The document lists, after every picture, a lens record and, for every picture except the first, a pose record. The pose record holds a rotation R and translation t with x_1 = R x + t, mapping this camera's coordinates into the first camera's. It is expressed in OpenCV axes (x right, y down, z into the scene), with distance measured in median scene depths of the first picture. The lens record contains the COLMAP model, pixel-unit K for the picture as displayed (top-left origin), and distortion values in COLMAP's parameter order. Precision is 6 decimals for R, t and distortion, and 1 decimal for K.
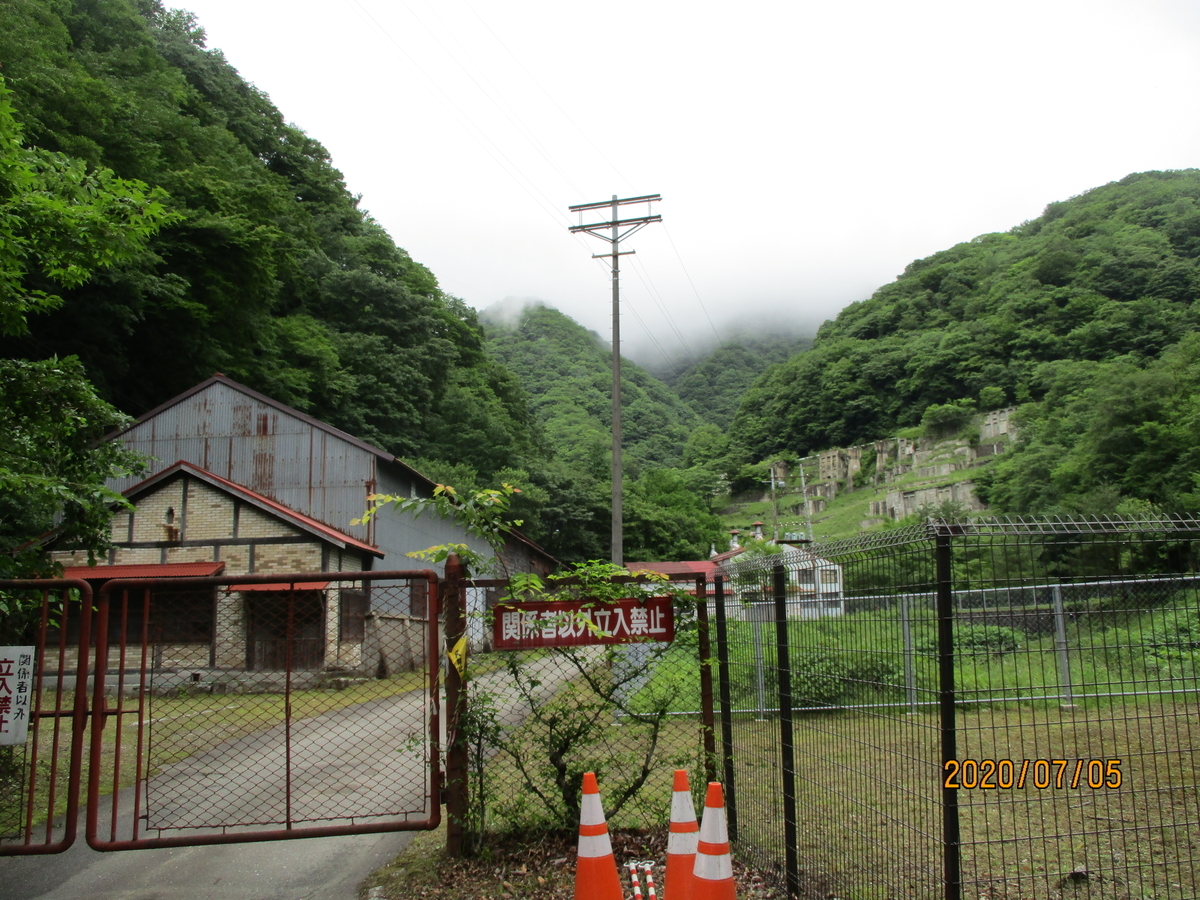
lens RADIAL K [[1005.0, 0, 604.5], [0, 1005.0, 444.0], [0, 0, 1]] dist [-0.026568, 0.008964]
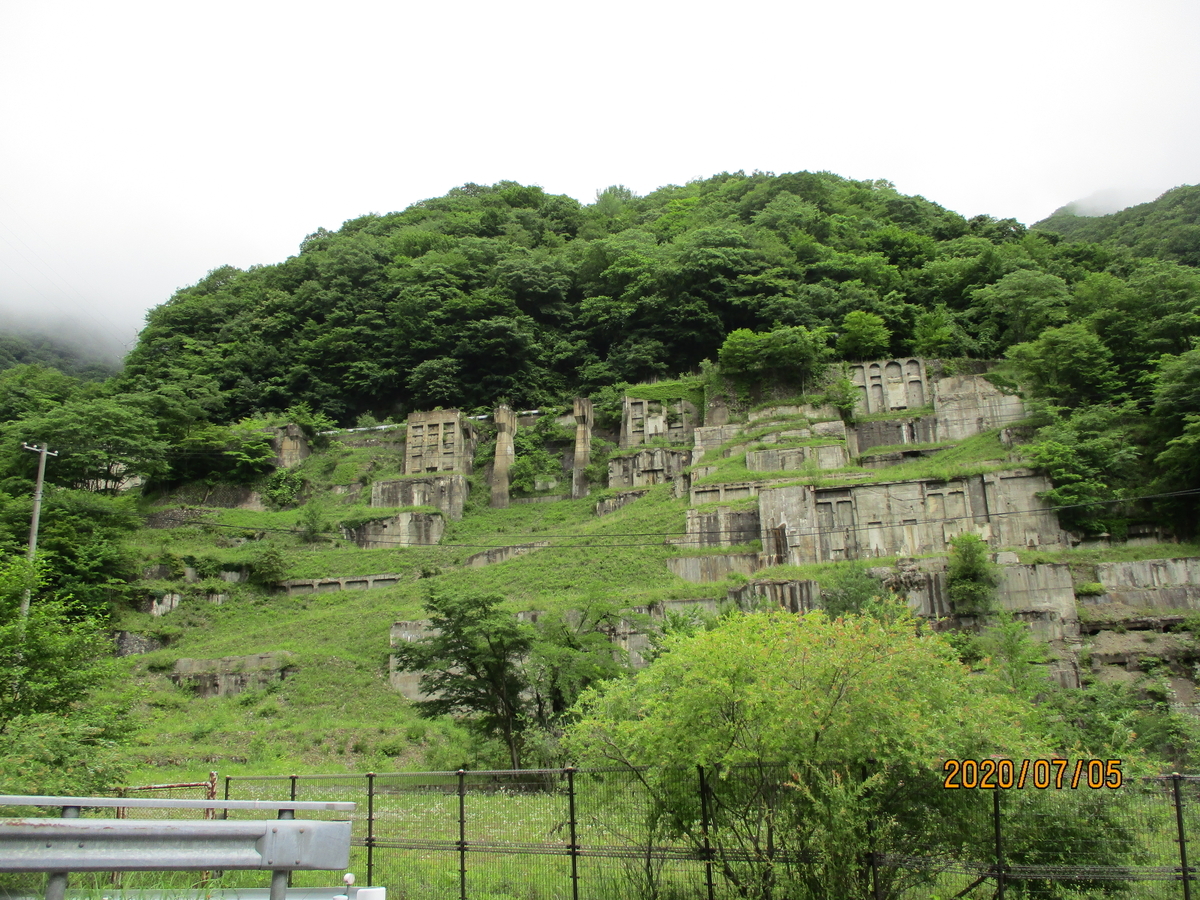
lens RADIAL K [[1005.0, 0, 604.5], [0, 1005.0, 444.0], [0, 0, 1]] dist [-0.026568, 0.008964]
pose [[0.731339, 0.187782, 0.655654, -0.007457], [-0.114674, 0.981519, -0.153200, 0.082861], [-0.672305, 0.036855, 0.739357, 0.654453]]
